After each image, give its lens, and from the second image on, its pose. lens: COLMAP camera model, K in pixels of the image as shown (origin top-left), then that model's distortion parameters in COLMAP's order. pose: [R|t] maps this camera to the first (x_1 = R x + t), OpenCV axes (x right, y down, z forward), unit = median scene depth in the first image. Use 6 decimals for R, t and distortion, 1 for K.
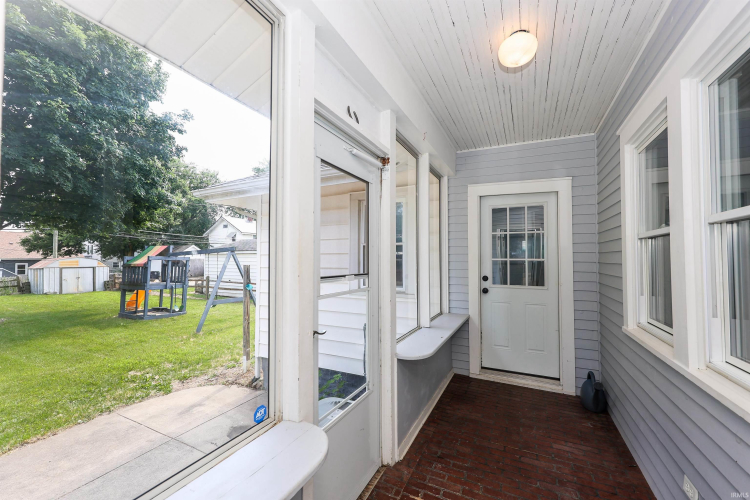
lens RADIAL K [[297.1, 0, 375.0], [0, 297.1, 250.0], [0, 0, 1]] dist [0.001385, 0.000161]
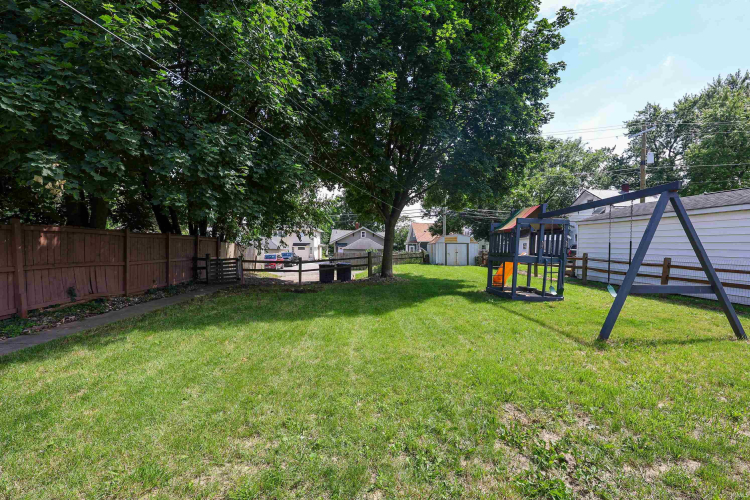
lens RADIAL K [[304.4, 0, 374.5], [0, 304.4, 252.4], [0, 0, 1]] dist [0.000855, 0.000047]
pose [[0.487387, 0.024927, -0.872830, -0.222555], [0.018870, 0.999058, 0.039069, 0.062621], [0.872982, -0.035513, 0.486458, 0.256919]]
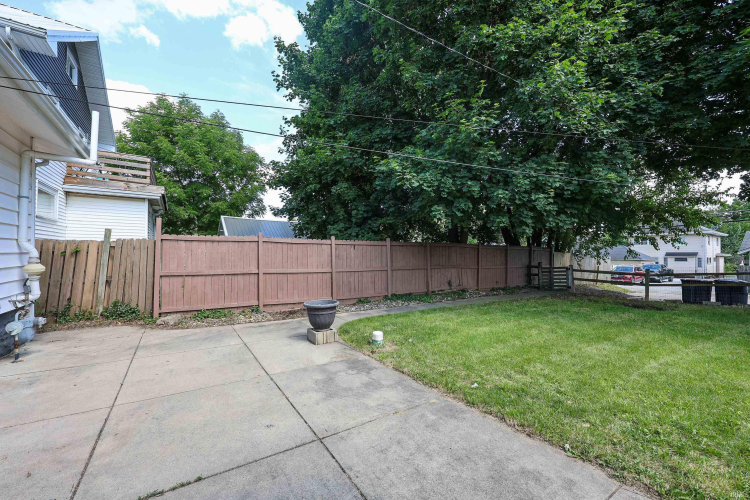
lens RADIAL K [[304.4, 0, 374.5], [0, 304.4, 252.4], [0, 0, 1]] dist [0.000855, 0.000047]
pose [[-0.509267, -0.004443, -0.860597, -0.097290], [0.022750, 0.999568, -0.018624, 0.066015], [0.860308, -0.029063, -0.508946, 0.306979]]
